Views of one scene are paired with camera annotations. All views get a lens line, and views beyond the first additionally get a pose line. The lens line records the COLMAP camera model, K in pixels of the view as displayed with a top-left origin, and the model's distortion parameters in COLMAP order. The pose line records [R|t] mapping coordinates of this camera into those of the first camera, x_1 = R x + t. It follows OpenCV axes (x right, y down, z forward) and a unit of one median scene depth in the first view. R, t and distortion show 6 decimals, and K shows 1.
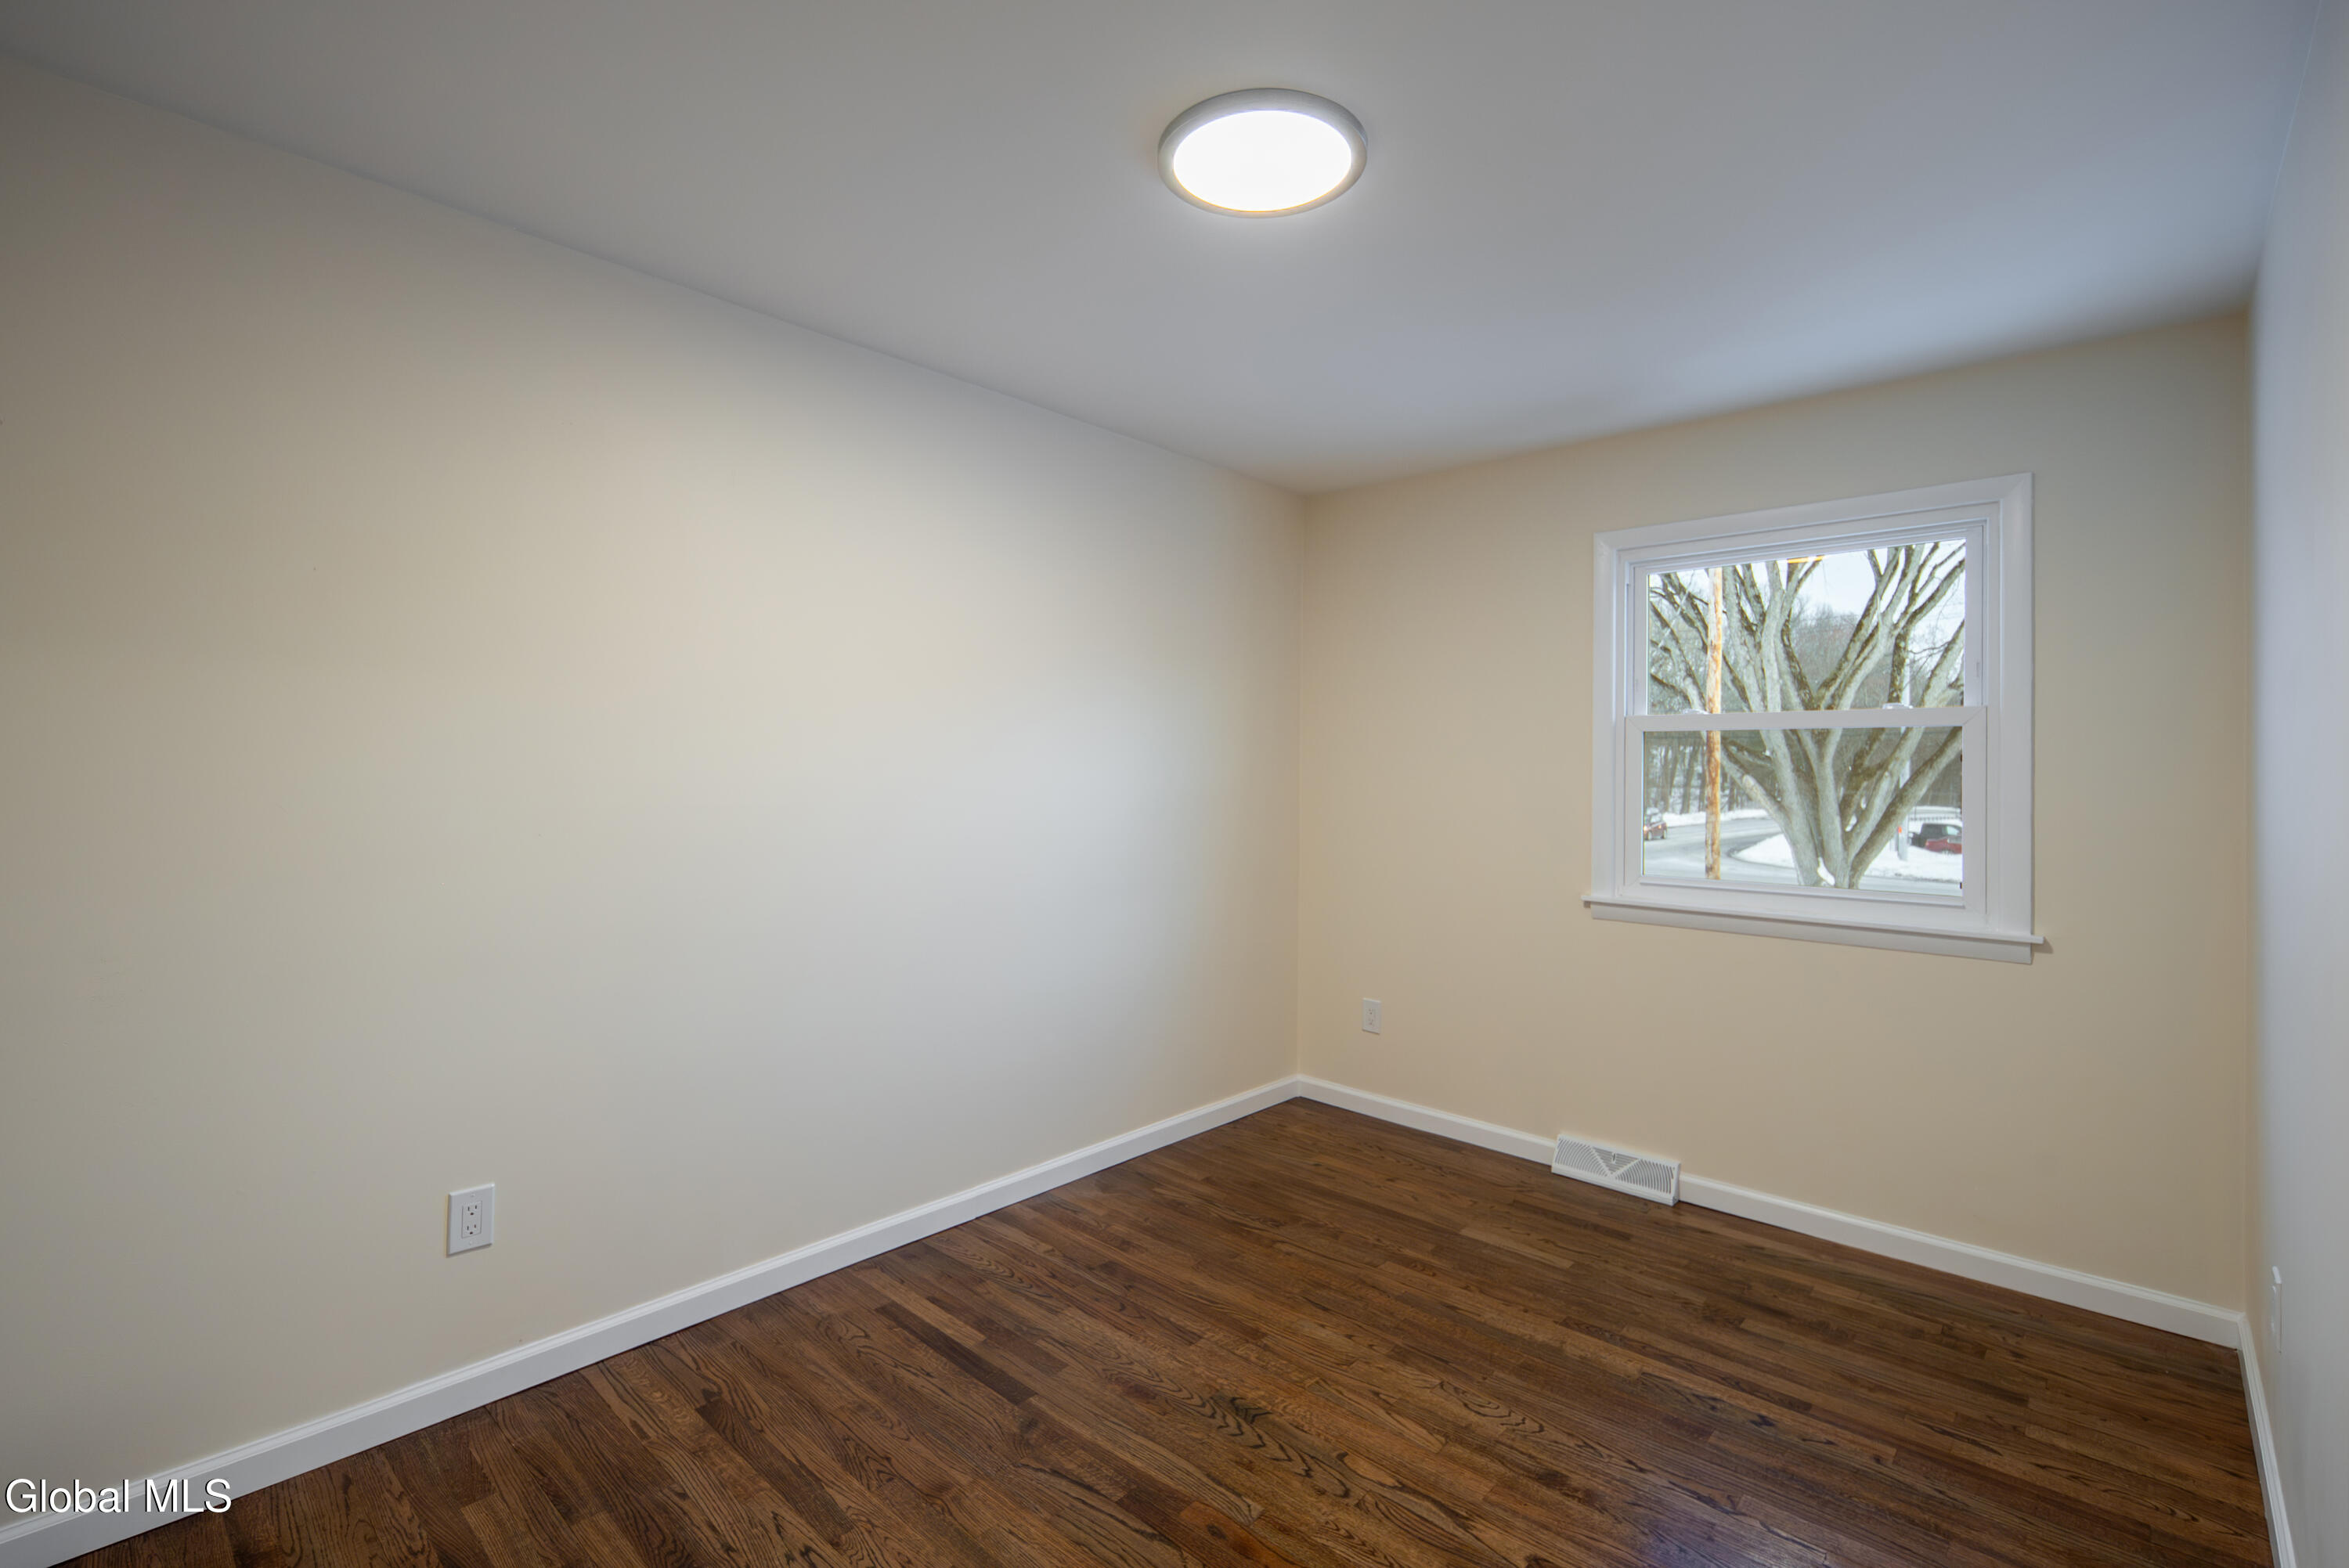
lens RADIAL K [[1040.4, 0, 1178.0], [0, 1040.4, 784.7], [0, 0, 1]] dist [0.001829, -0.002038]
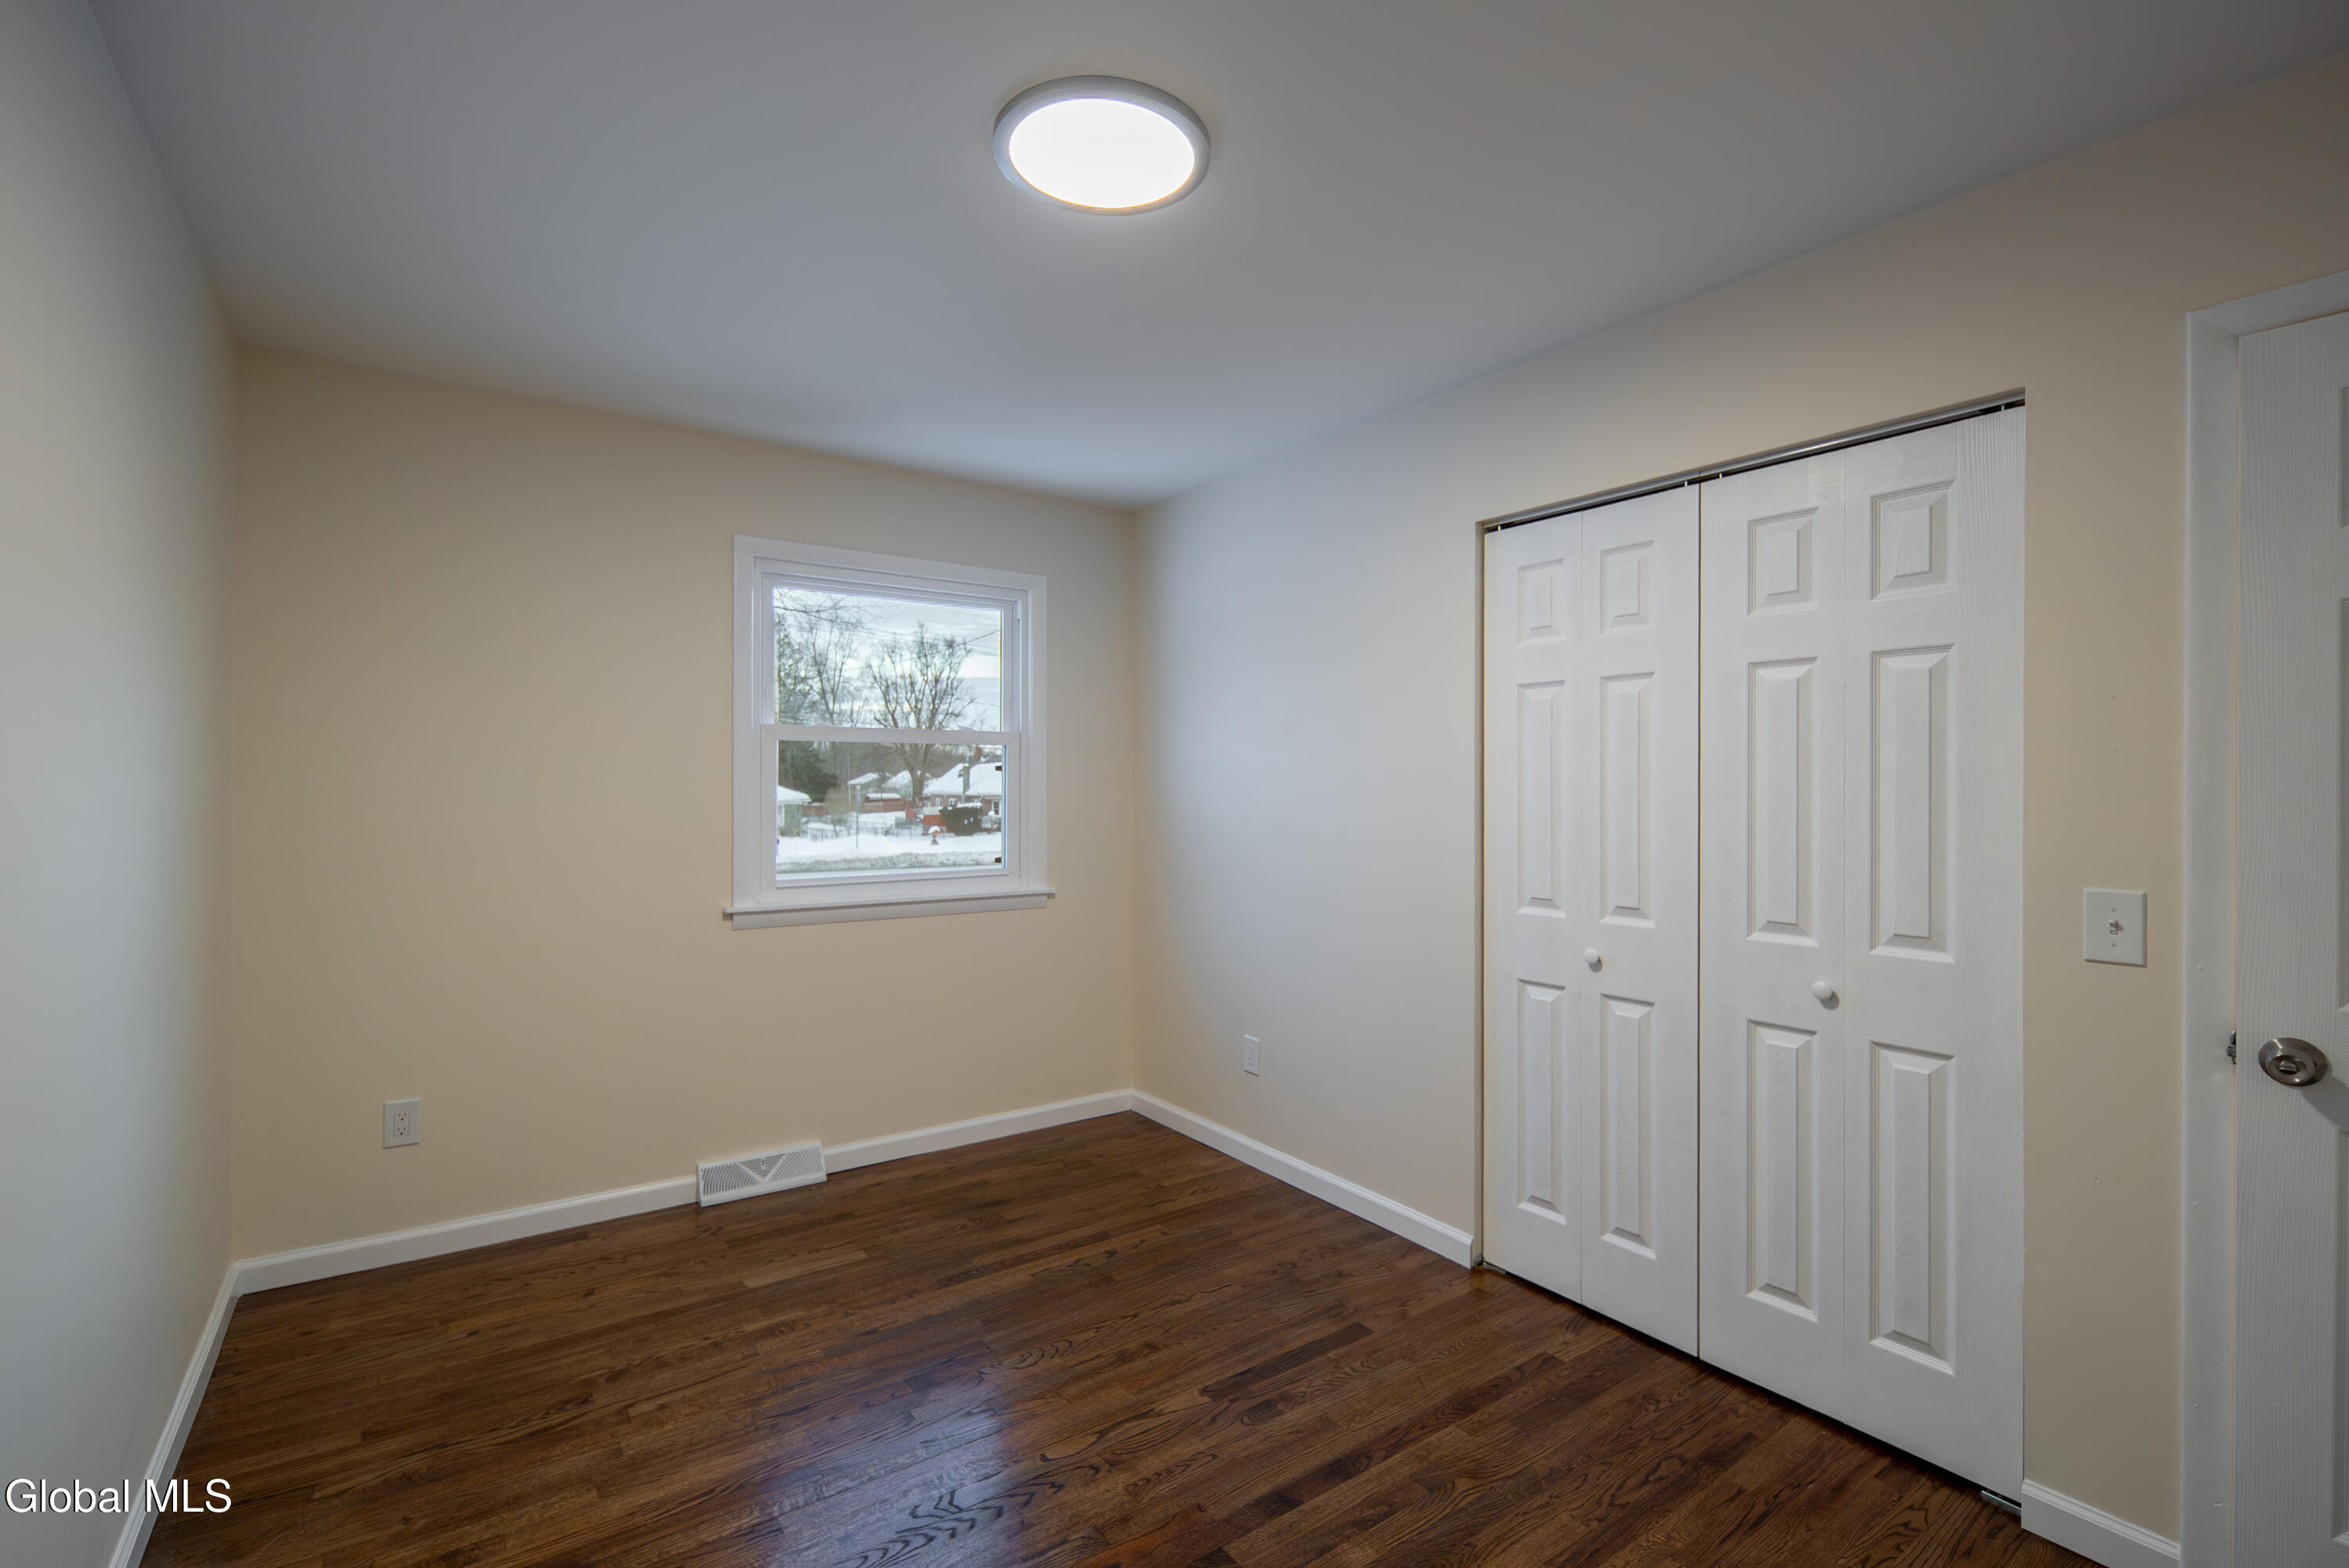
lens RADIAL K [[1040.4, 0, 1178.0], [0, 1040.4, 784.7], [0, 0, 1]] dist [0.001829, -0.002038]
pose [[0.214268, -0.009534, 0.976728, -0.567736], [0.014567, 0.999872, 0.006565, -0.009968], [-0.976666, 0.012821, 0.214379, 0.462484]]
